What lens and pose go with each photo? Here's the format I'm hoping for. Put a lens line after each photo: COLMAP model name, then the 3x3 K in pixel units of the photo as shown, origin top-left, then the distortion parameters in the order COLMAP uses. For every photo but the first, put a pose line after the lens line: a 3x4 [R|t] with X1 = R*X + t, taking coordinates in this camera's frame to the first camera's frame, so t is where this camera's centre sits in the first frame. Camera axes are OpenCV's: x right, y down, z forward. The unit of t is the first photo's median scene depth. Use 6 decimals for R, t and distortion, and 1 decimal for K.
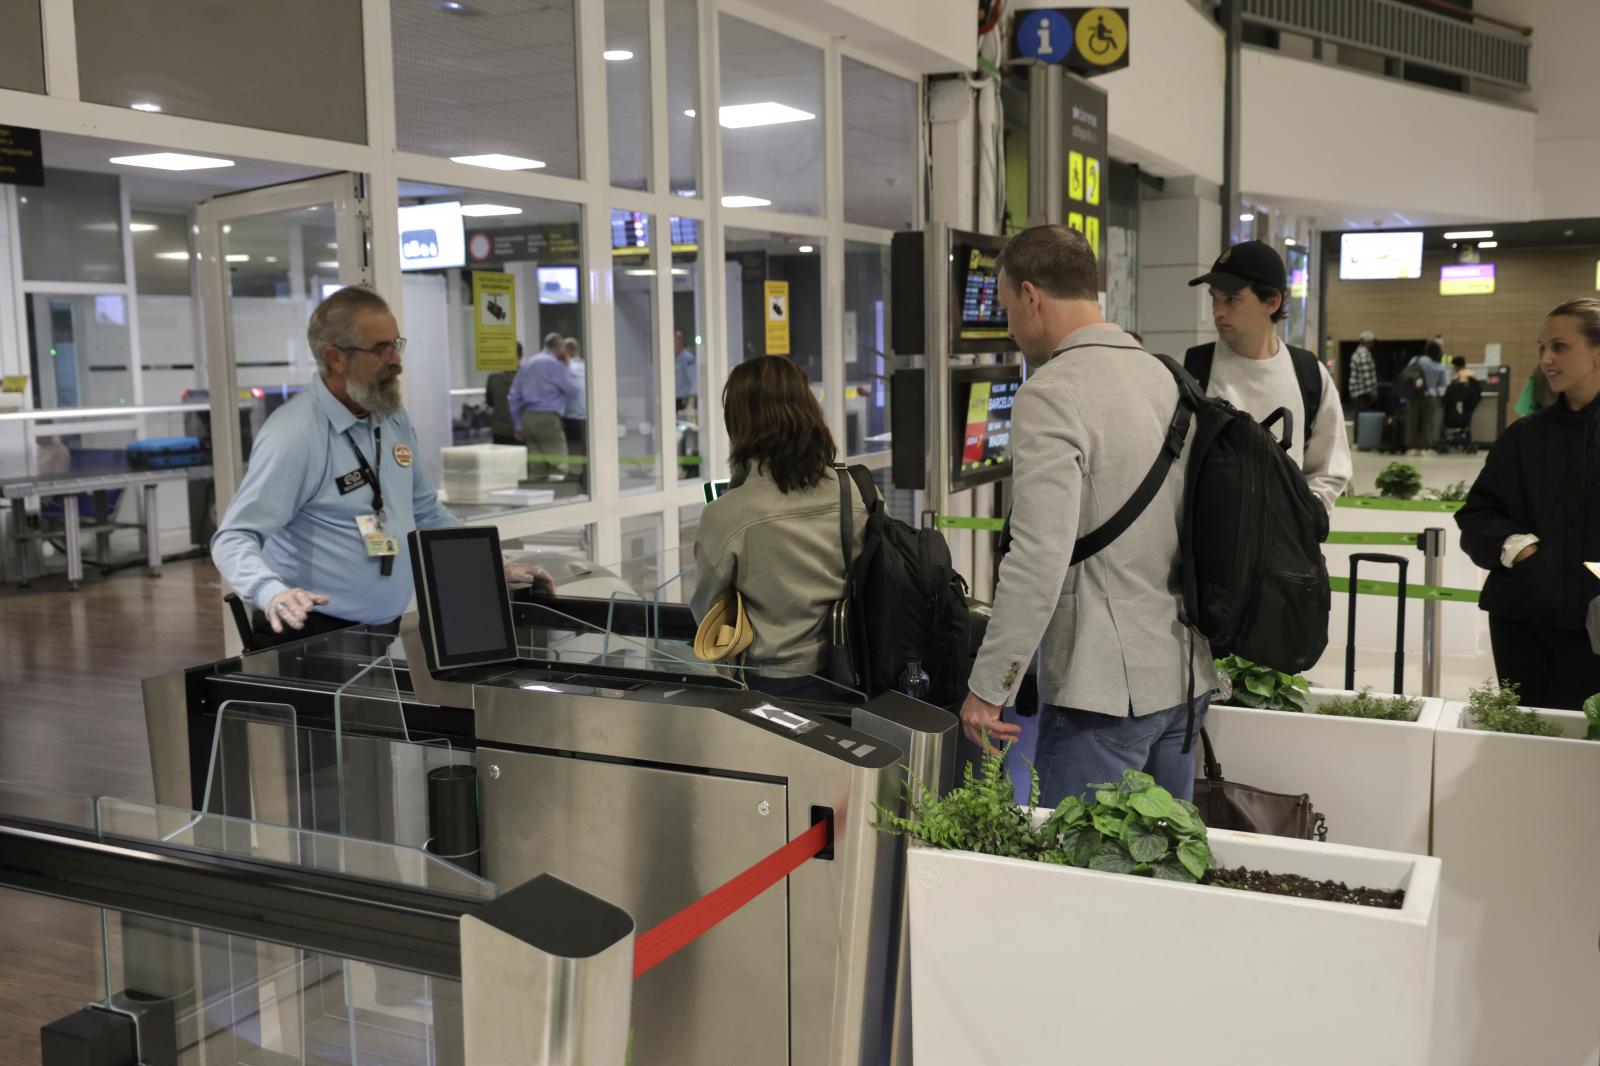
lens RADIAL K [[1525.0, 0, 800.0], [0, 1525.0, 533.0], [0, 0, 1]] dist [0.010350, 0.013664]
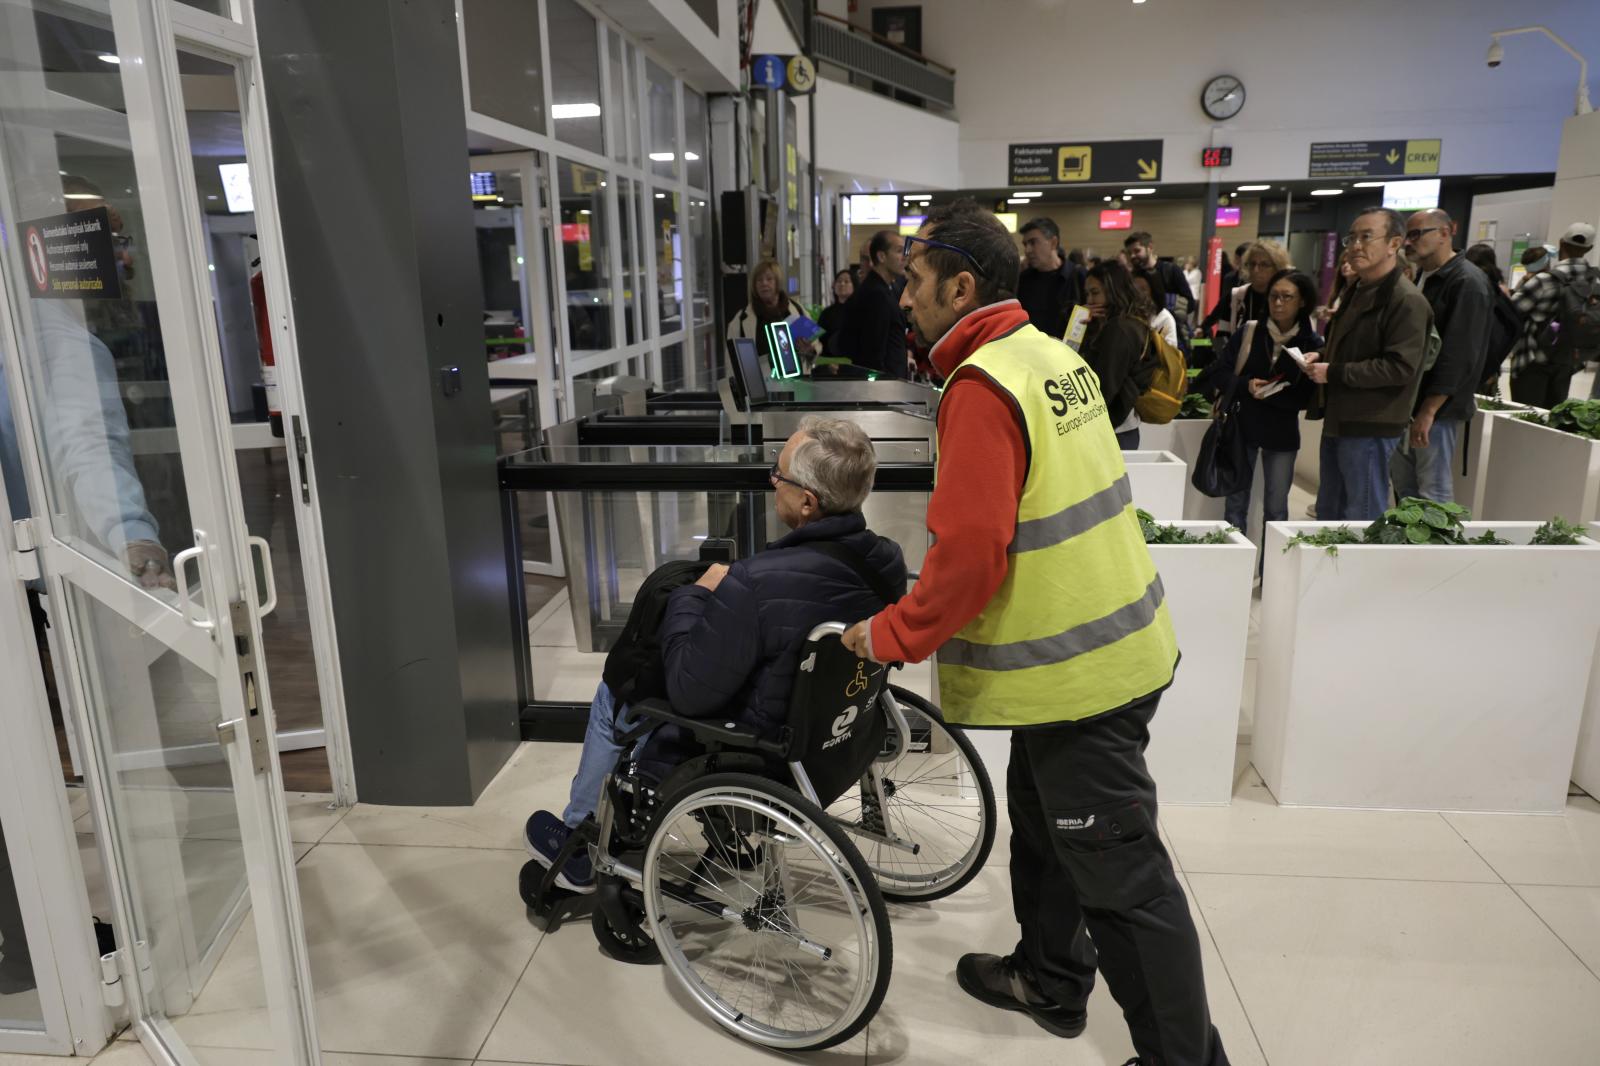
lens RADIAL K [[1064.6, 0, 800.0], [0, 1064.6, 533.0], [0, 0, 1]] dist [0.001640, 0.001374]
pose [[0.938250, -0.088578, 0.334426, -0.189975], [0.048793, 0.990885, 0.125562, 0.023224], [-0.342500, -0.101491, 0.934020, -0.116466]]
